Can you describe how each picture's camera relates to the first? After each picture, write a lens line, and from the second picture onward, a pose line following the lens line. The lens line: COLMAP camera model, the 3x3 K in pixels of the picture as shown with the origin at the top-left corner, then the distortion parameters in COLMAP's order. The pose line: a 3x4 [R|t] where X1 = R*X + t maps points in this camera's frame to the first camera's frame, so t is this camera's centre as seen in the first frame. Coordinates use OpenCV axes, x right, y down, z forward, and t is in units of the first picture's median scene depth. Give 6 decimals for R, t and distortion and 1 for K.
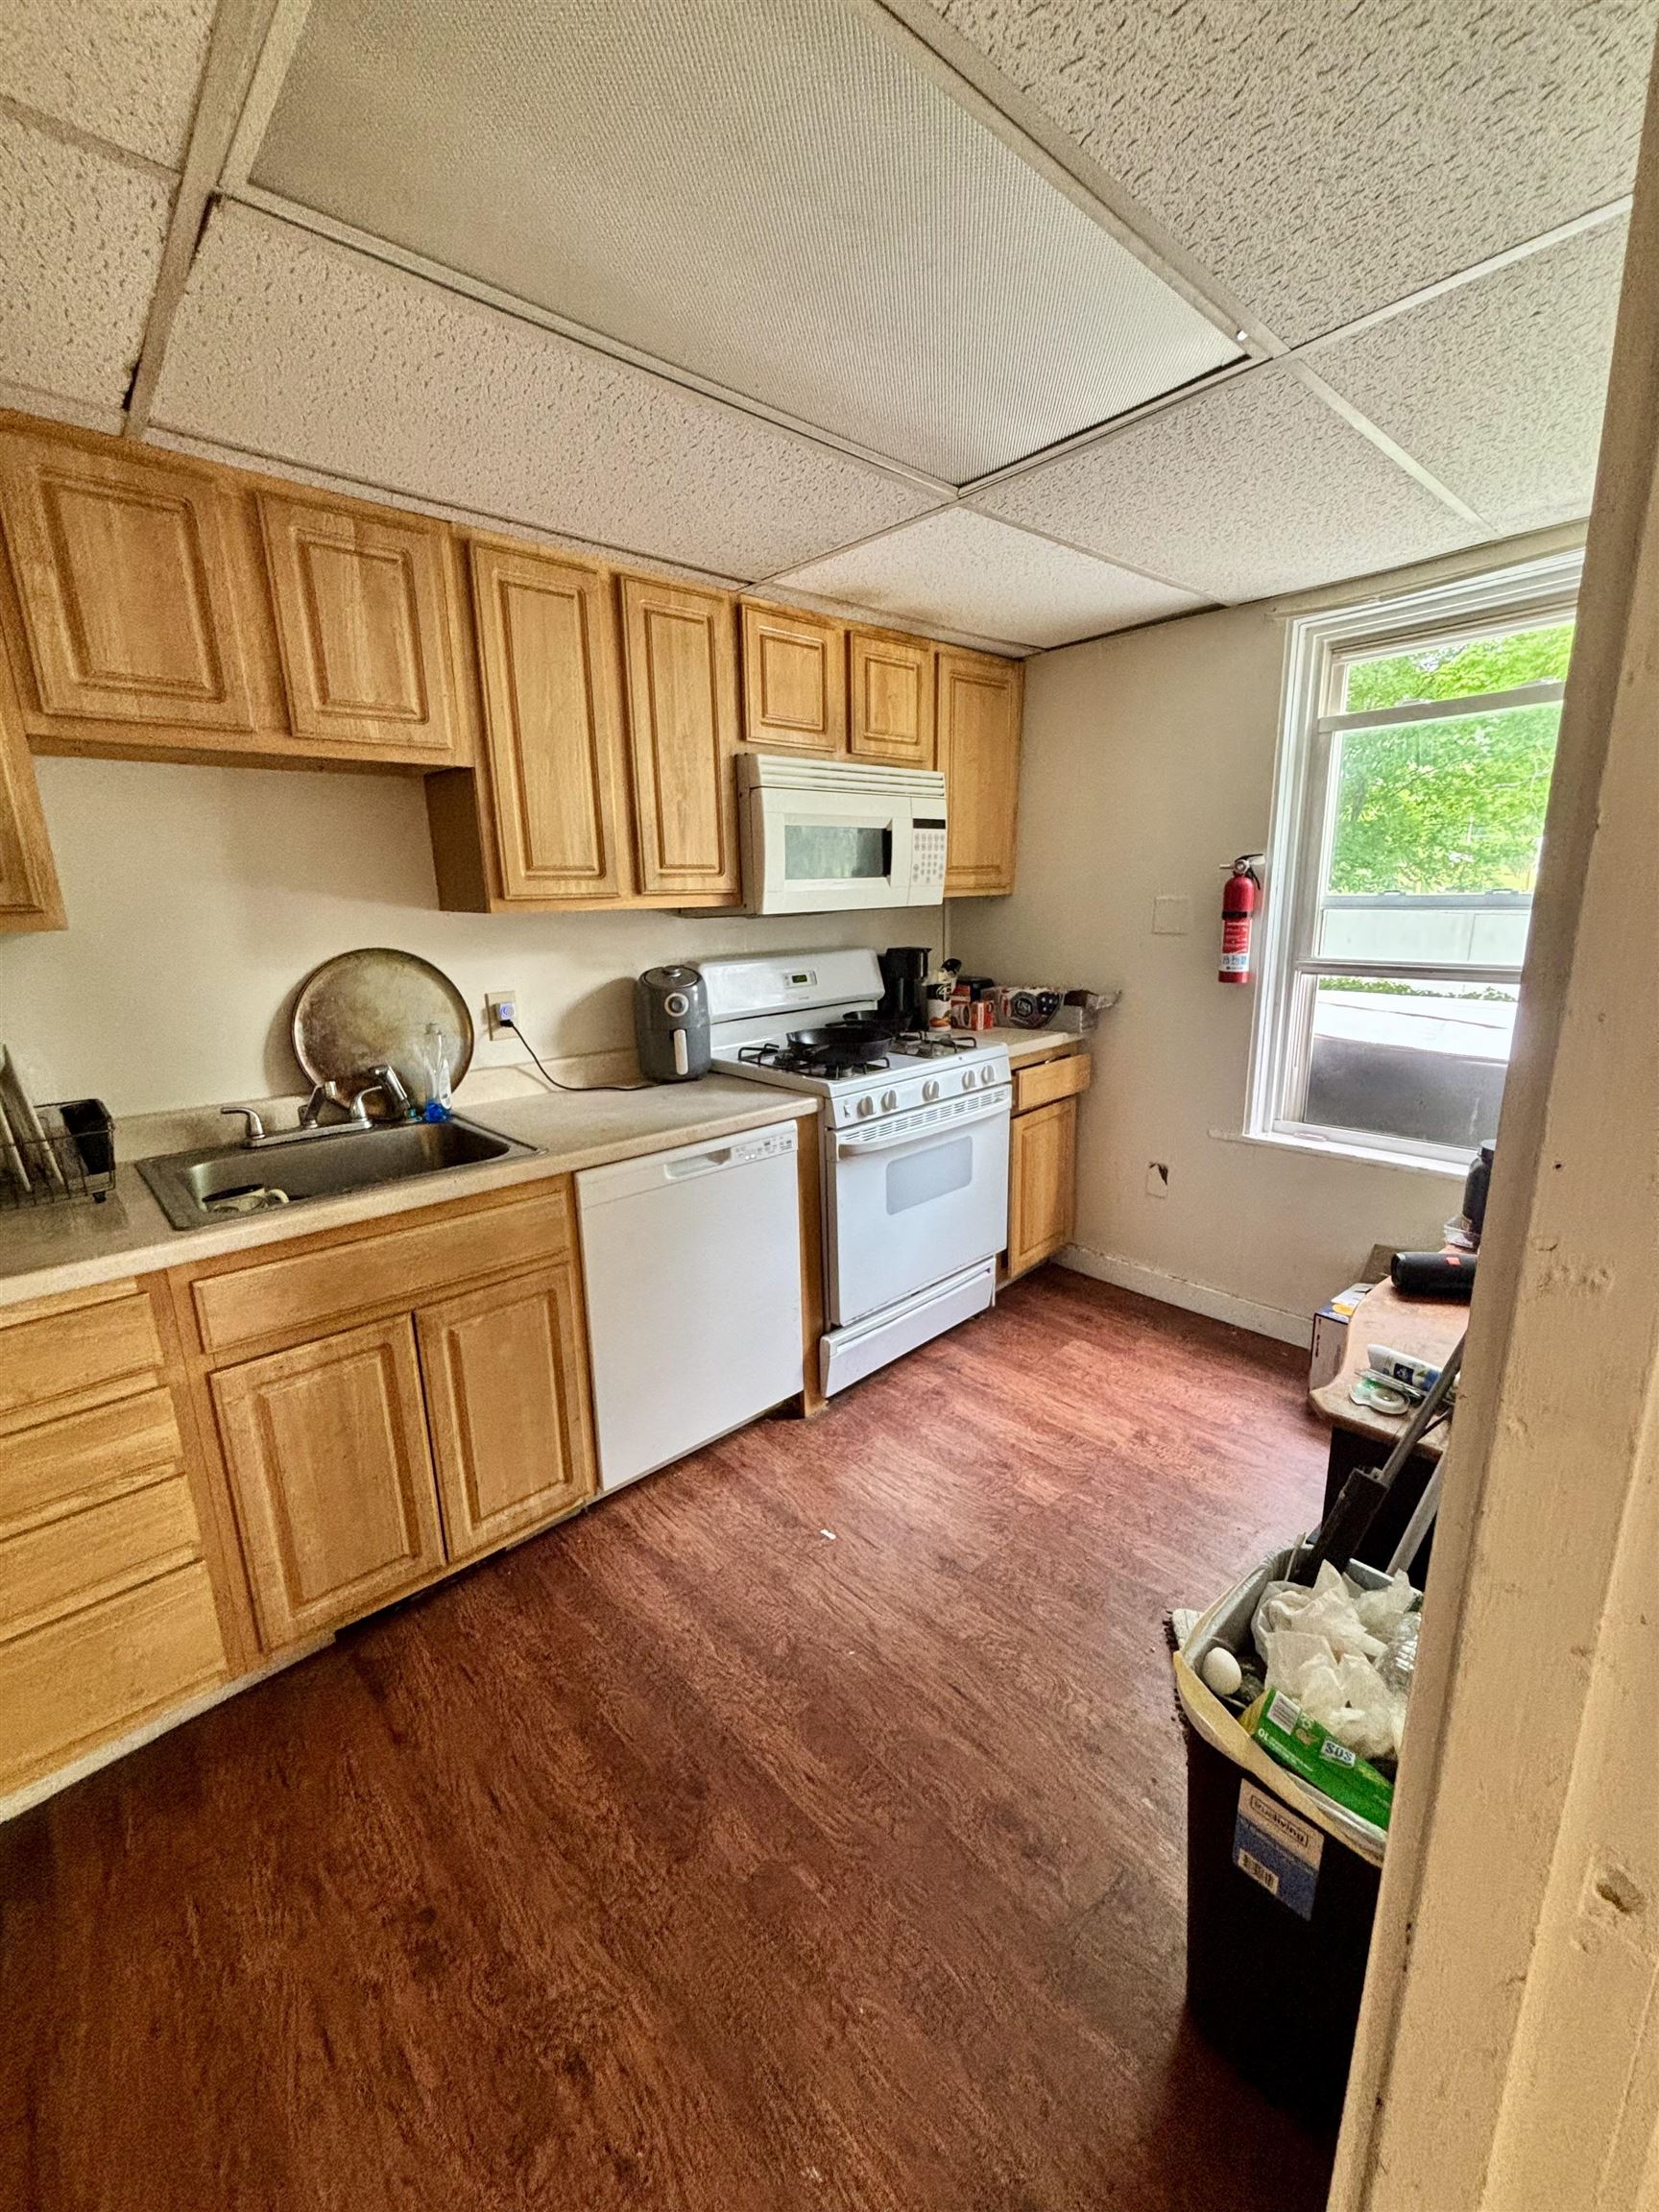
lens RADIAL K [[895.7, 0, 824.9], [0, 895.7, 1095.2], [0, 0, 1]] dist [-0.003238, 0.001300]
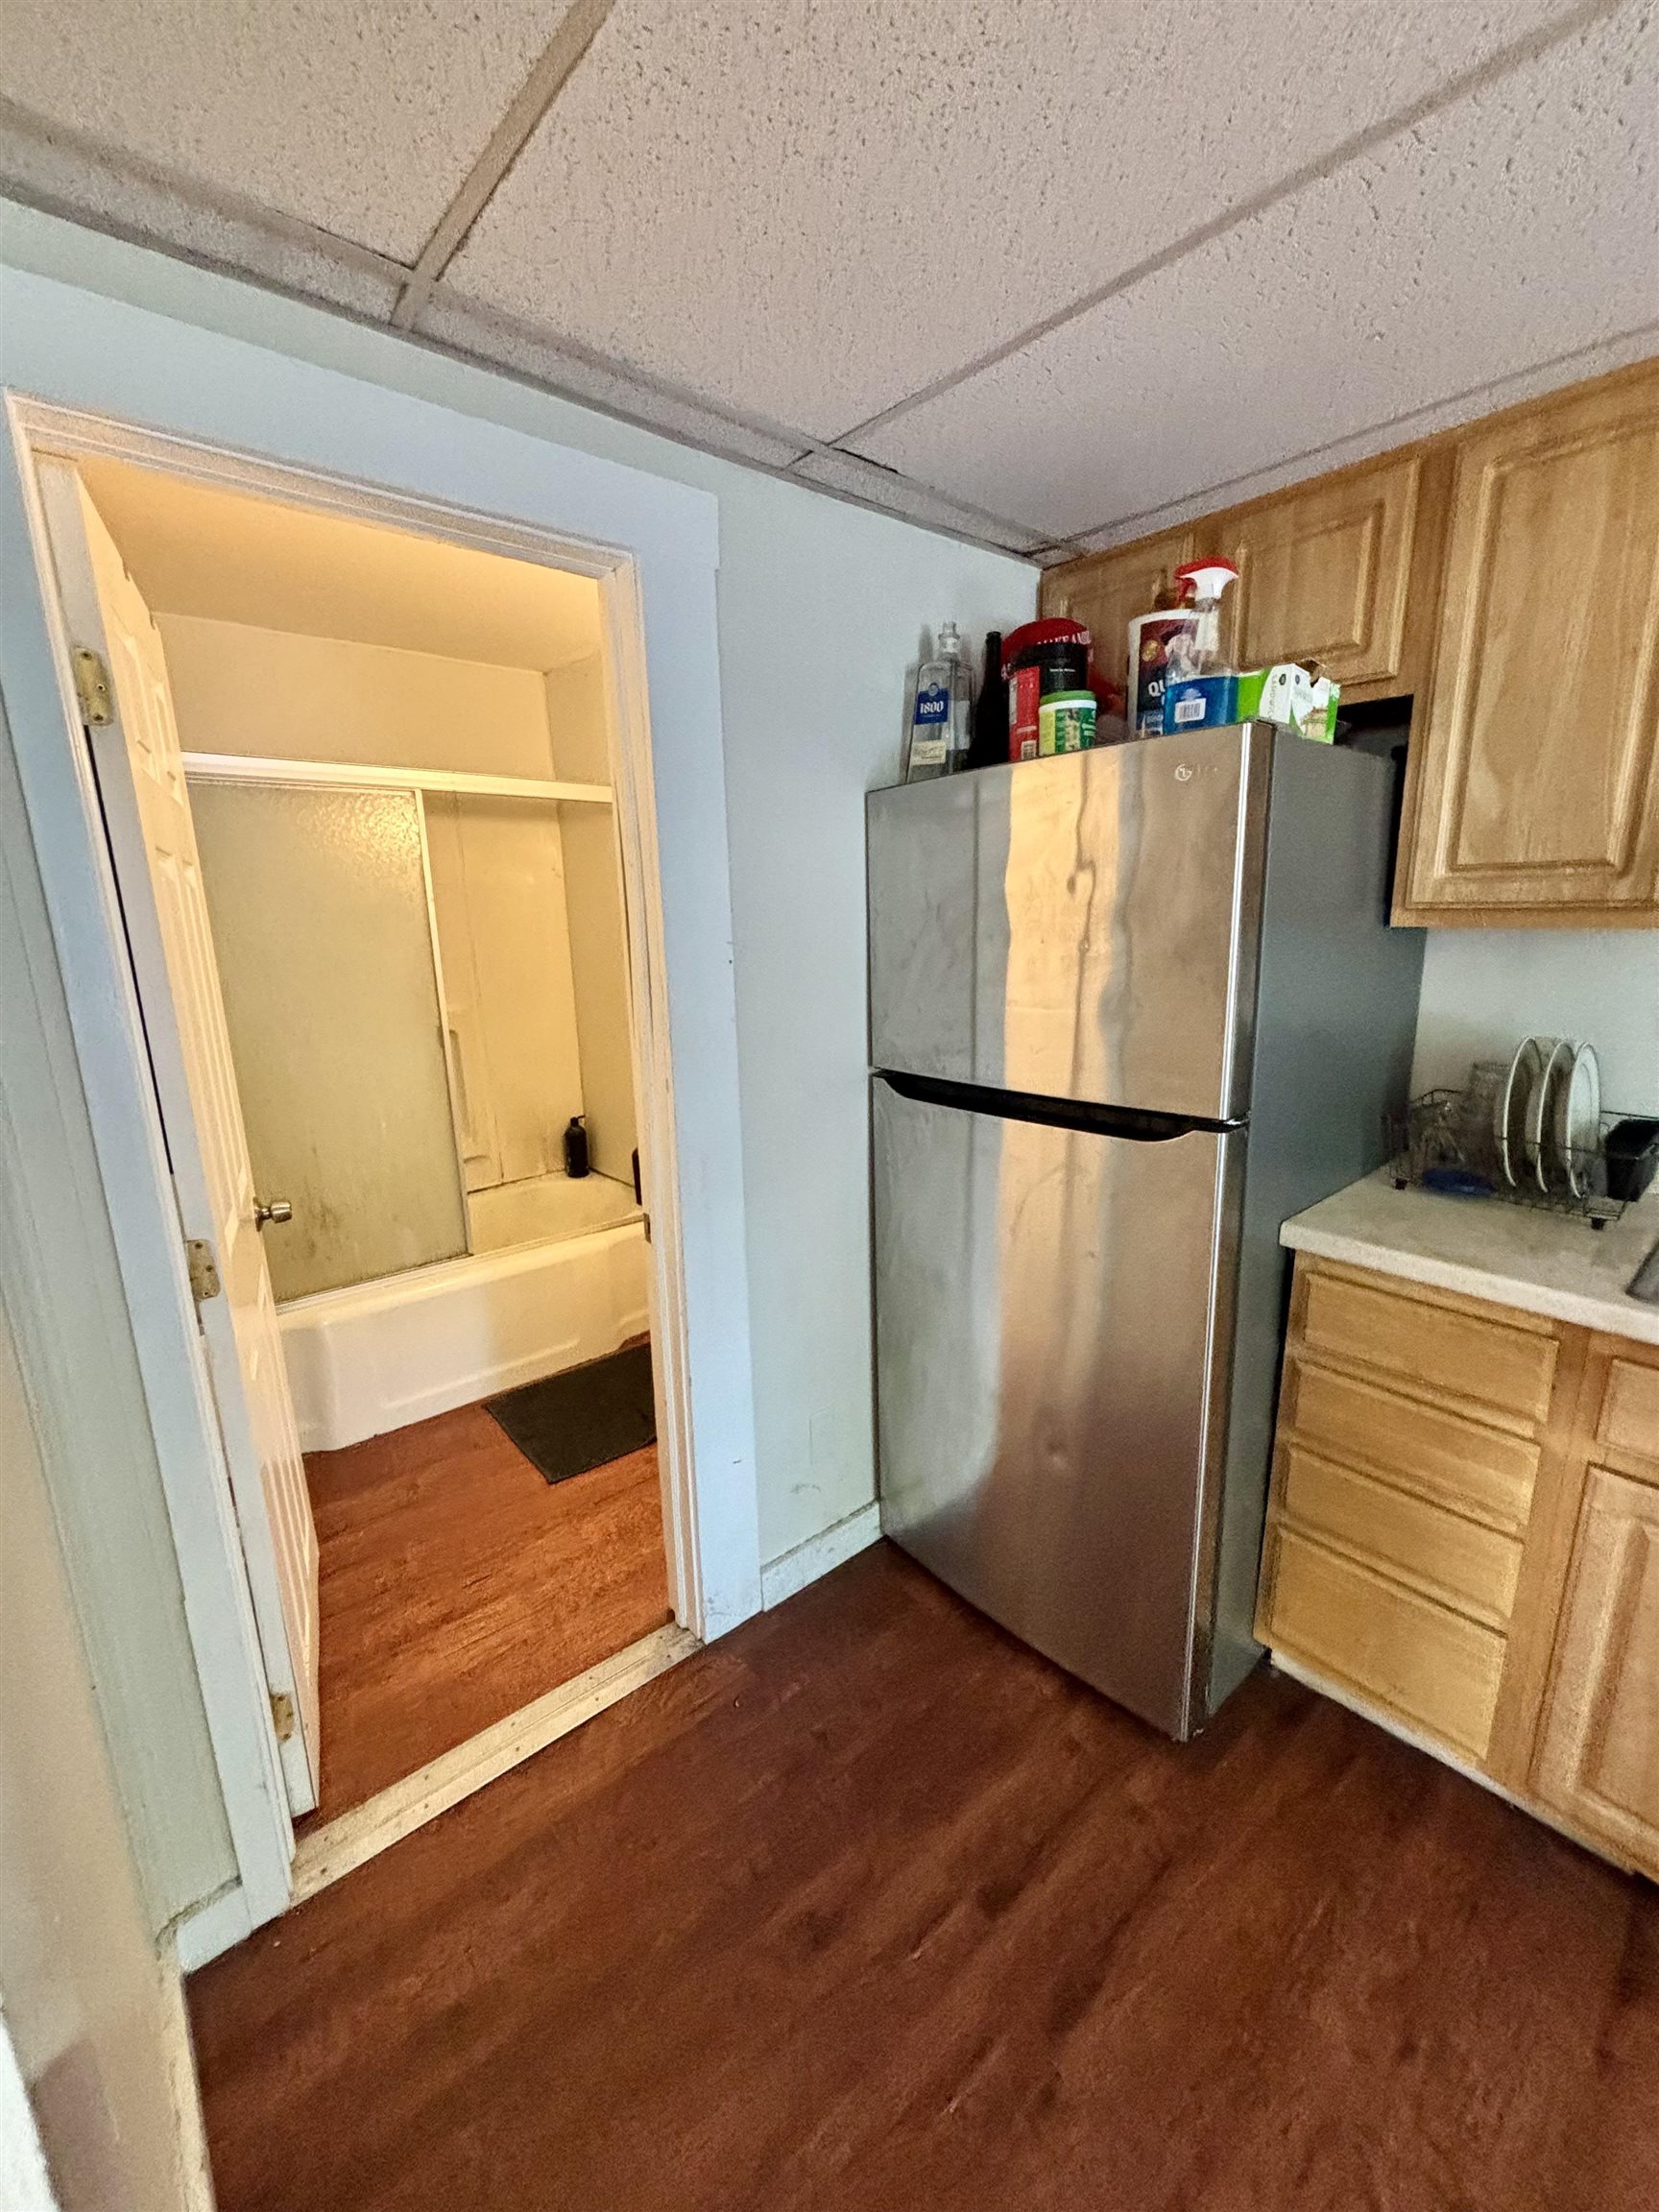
lens RADIAL K [[895.7, 0, 837.0], [0, 895.7, 1120.0], [0, 0, 1]] dist [-0.003238, 0.001300]
pose [[-0.025056, 0.253974, -0.966887, 0.173809], [-0.213608, 0.943493, 0.253364, -0.177652], [0.976598, 0.212883, 0.030611, 0.747590]]
